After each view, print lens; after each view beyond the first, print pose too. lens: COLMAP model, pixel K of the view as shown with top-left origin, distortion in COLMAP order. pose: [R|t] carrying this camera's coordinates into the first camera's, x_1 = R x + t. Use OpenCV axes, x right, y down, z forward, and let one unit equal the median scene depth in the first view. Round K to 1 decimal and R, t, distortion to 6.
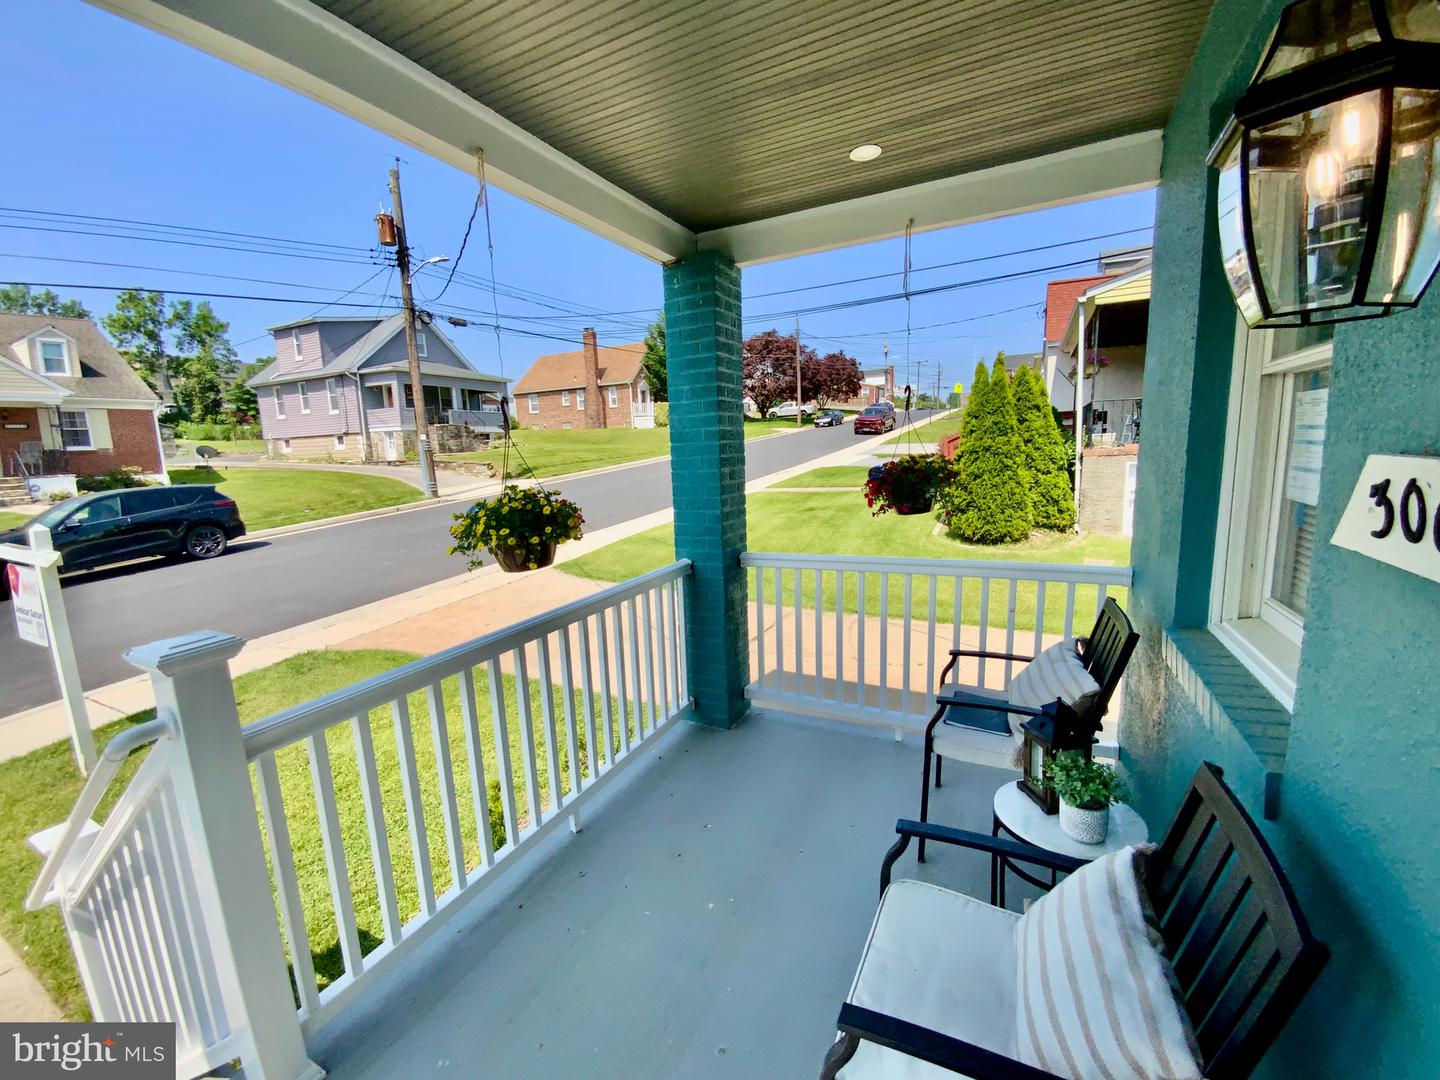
lens RADIAL K [[587.7, 0, 720.0], [0, 587.7, 540.0], [0, 0, 1]] dist [-0.000409, -0.000074]
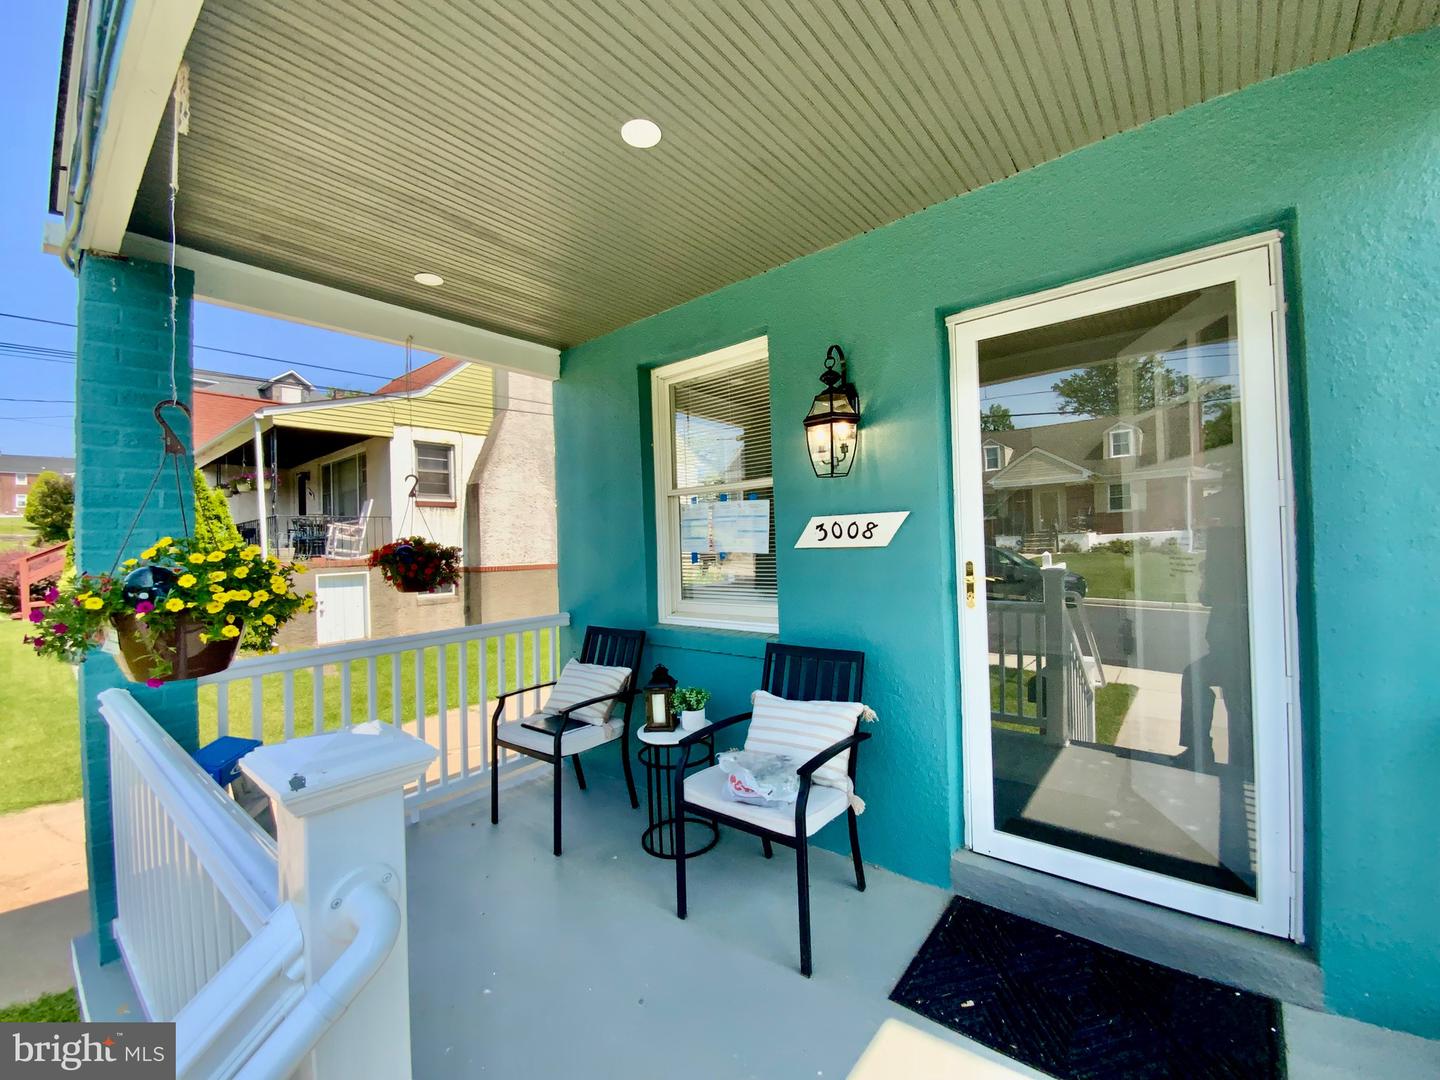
lens RADIAL K [[587.7, 0, 720.0], [0, 587.7, 540.0], [0, 0, 1]] dist [-0.000409, -0.000074]
pose [[0.222342, 0.037612, 0.974243, -0.691545], [0.170931, 0.982275, -0.076932, 0.045858], [-0.959868, 0.183633, 0.211973, 0.256787]]
